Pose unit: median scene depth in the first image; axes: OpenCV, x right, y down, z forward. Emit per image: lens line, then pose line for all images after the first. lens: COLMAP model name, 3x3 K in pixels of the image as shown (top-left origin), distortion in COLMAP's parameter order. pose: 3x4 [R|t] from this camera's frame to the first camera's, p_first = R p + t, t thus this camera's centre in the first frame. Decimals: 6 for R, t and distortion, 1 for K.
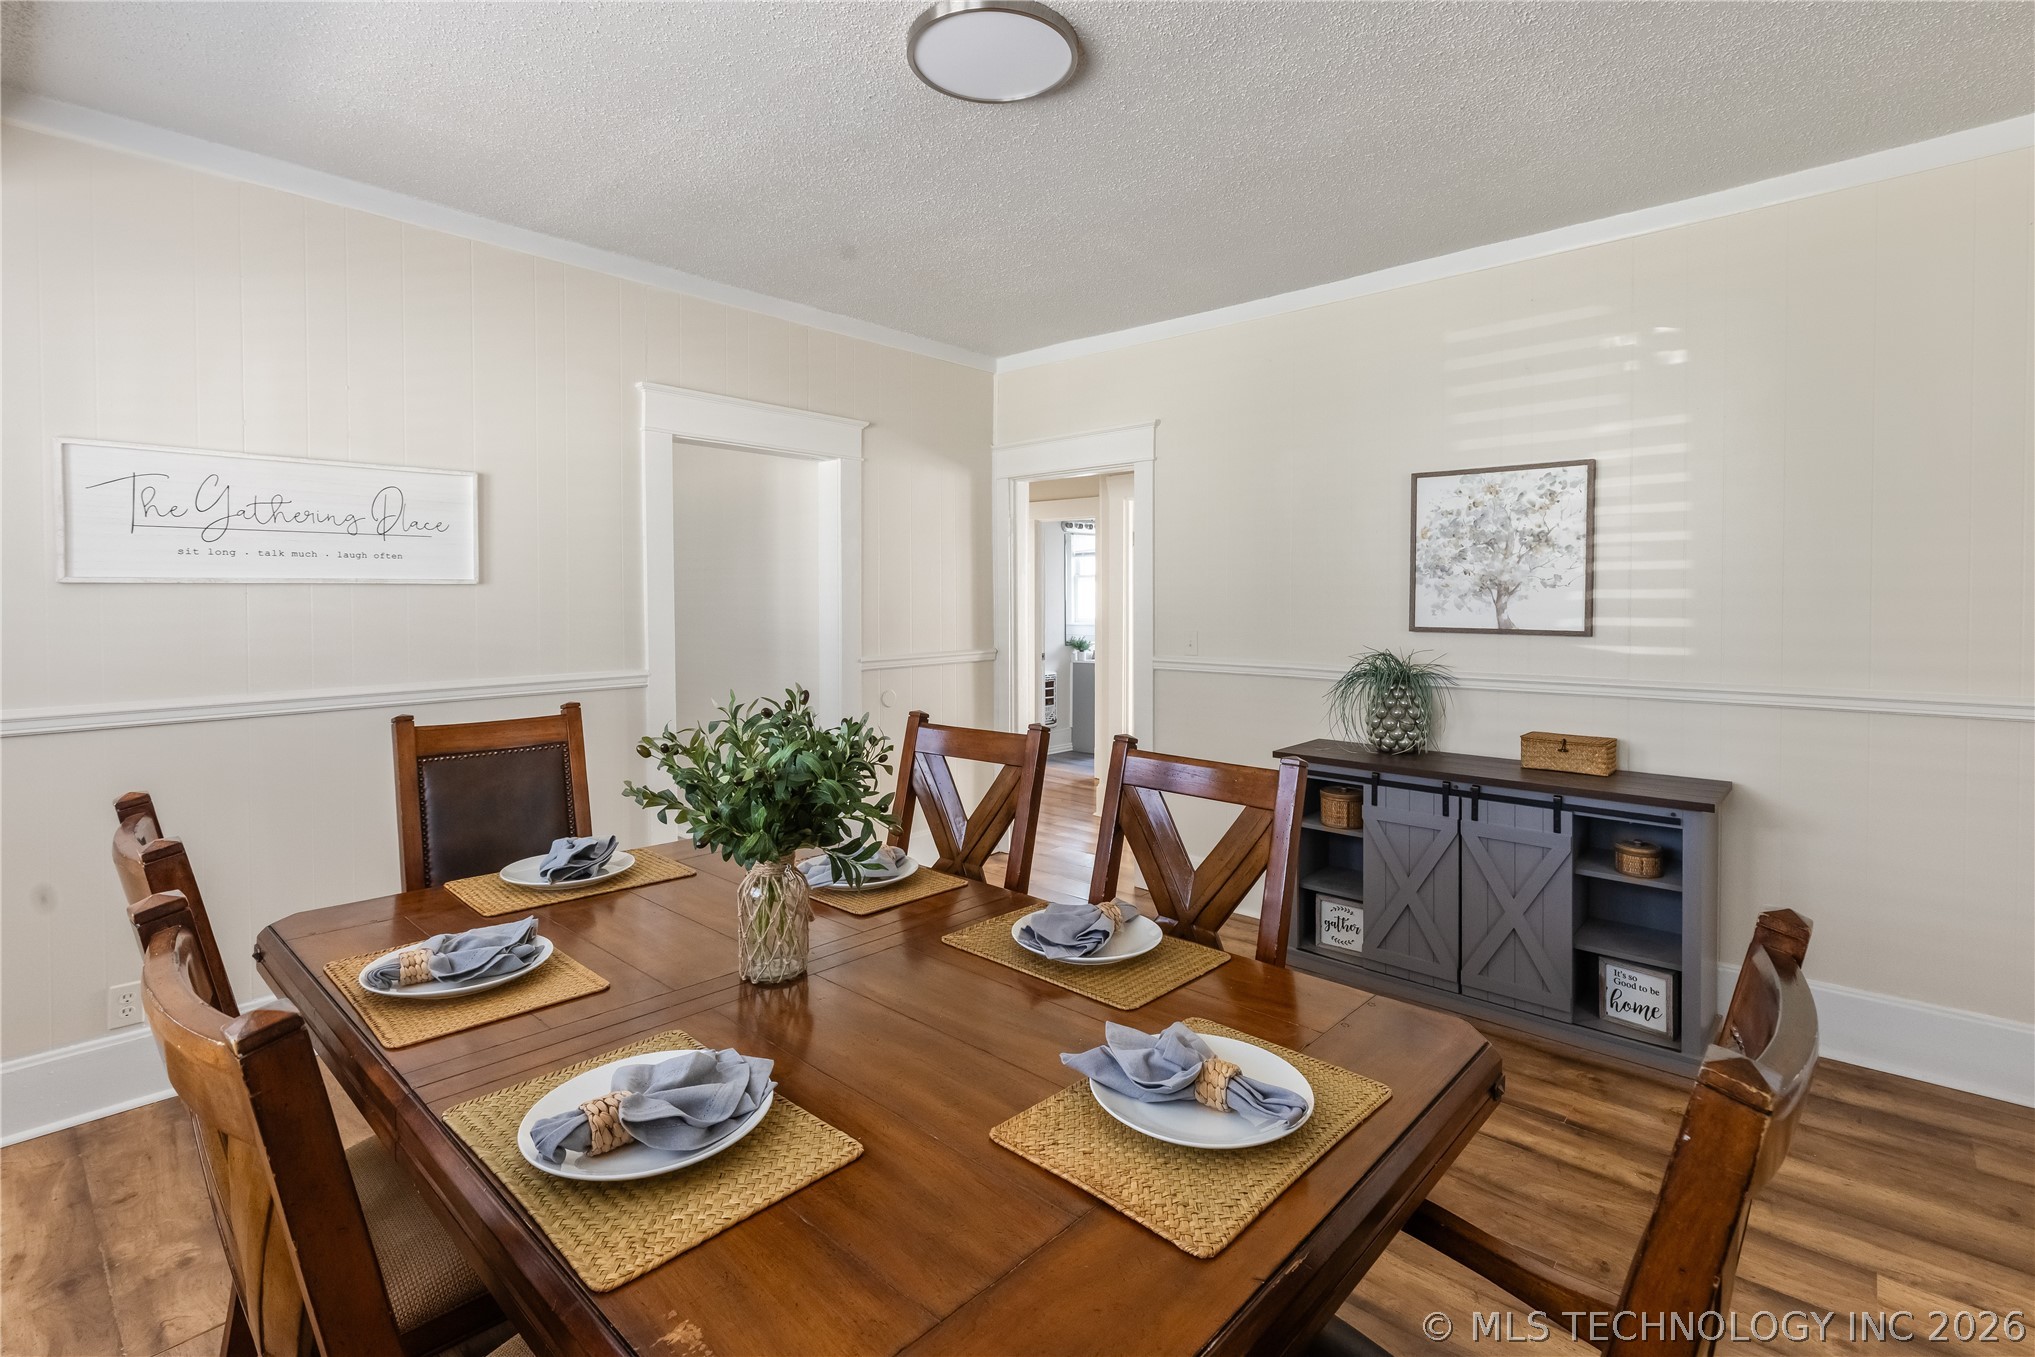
lens RADIAL K [[970.9, 0, 982.9], [0, 970.9, 611.5], [0, 0, 1]] dist [0.008327, -0.003205]
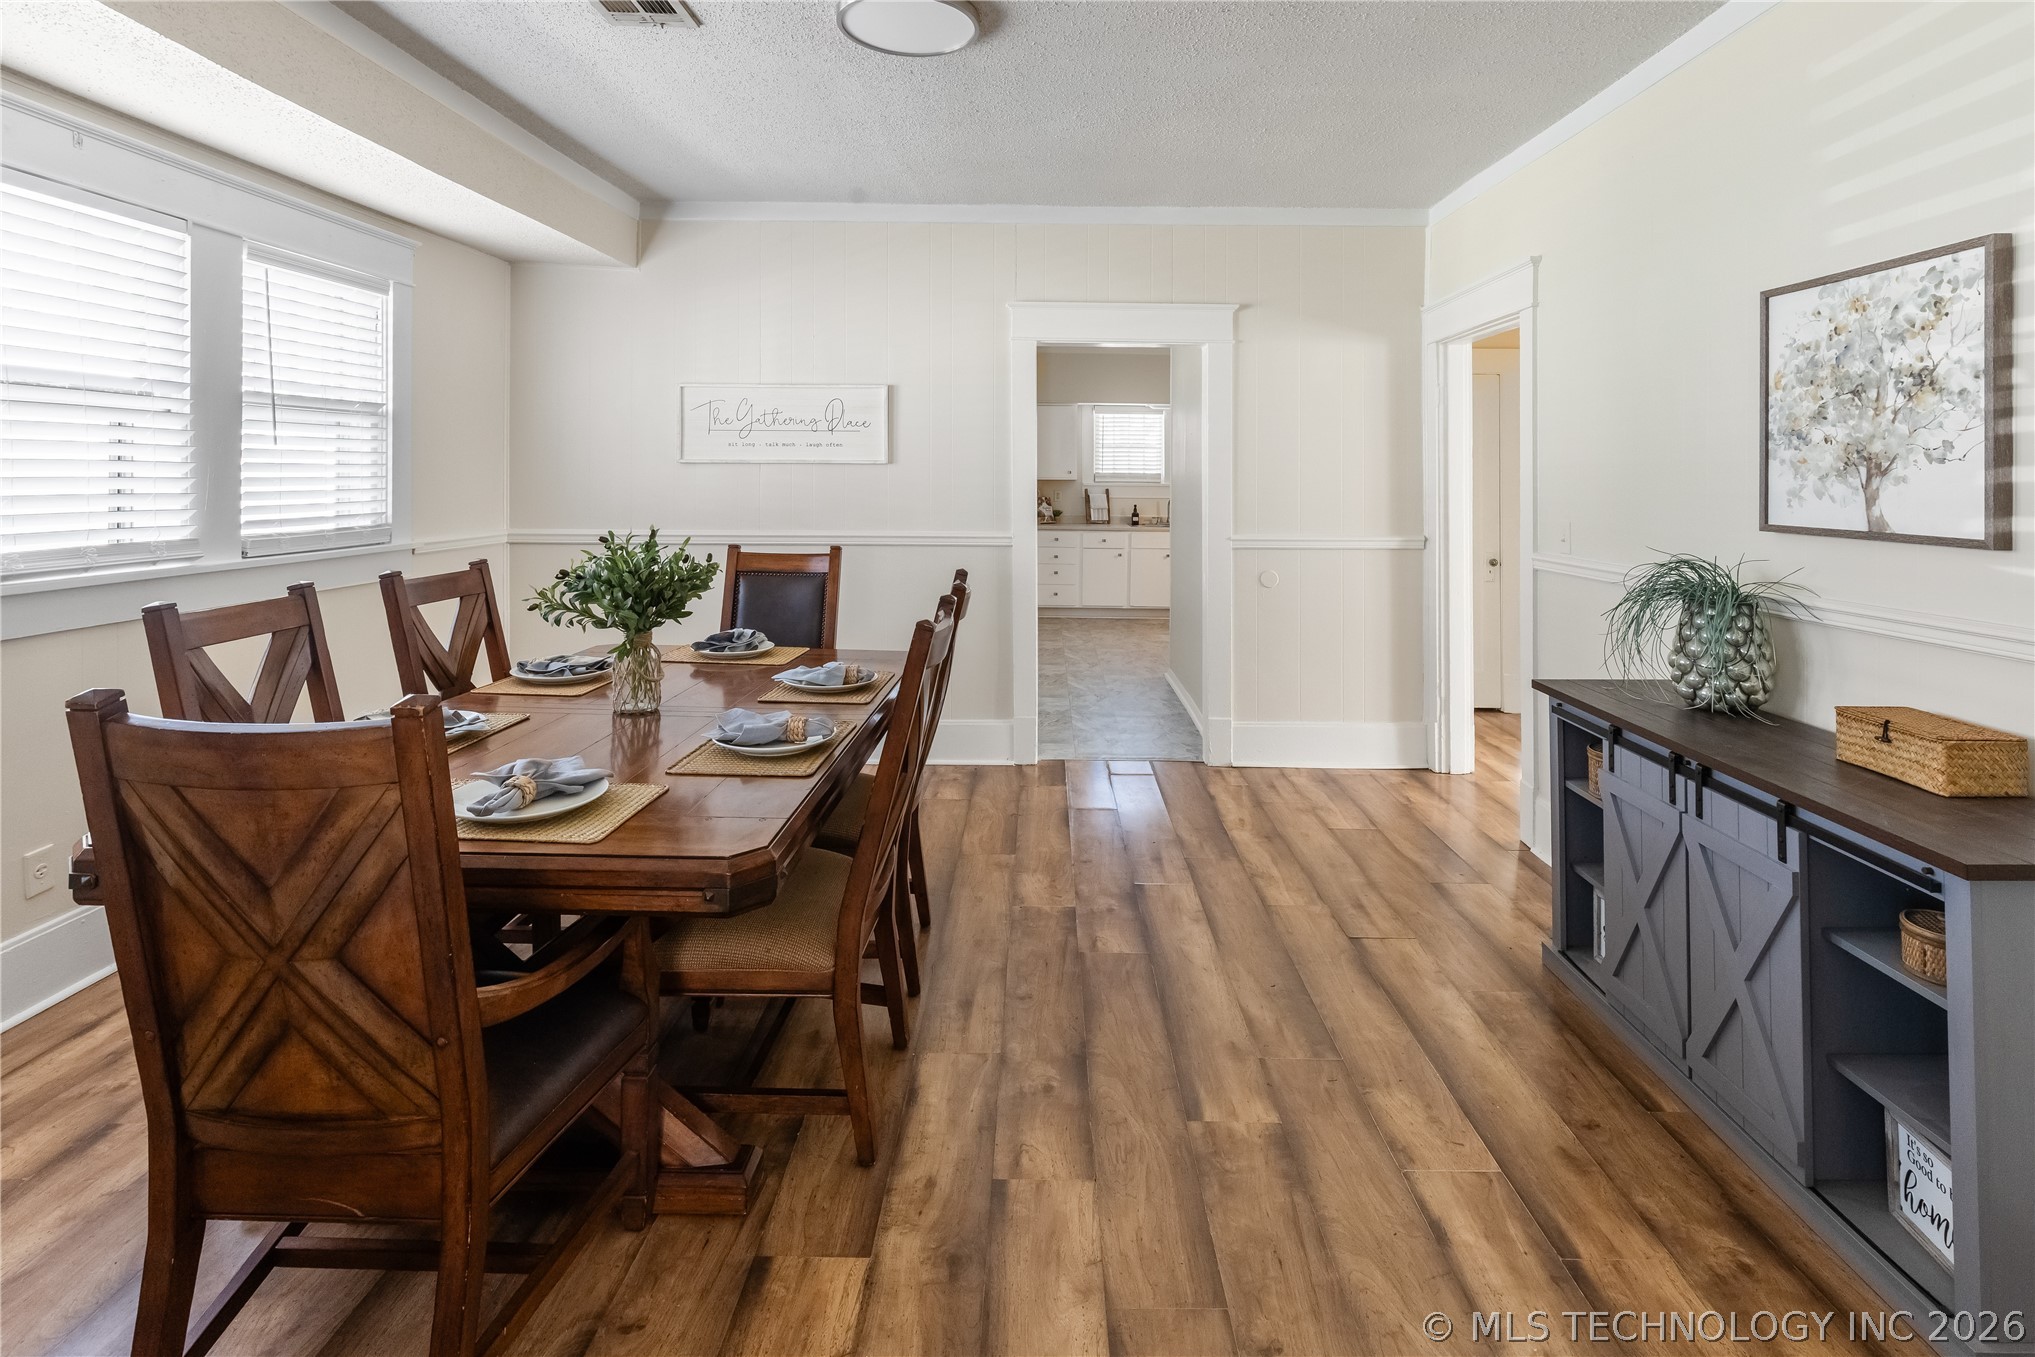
lens RADIAL K [[970.9, 0, 996.6], [0, 970.9, 469.9], [0, 0, 1]] dist [0.008327, -0.003205]
pose [[0.659793, 0.001687, -0.751446, 0.638690], [-0.021076, 0.999646, -0.016261, 0.000717], [0.751152, 0.026566, 0.659595, 0.190392]]
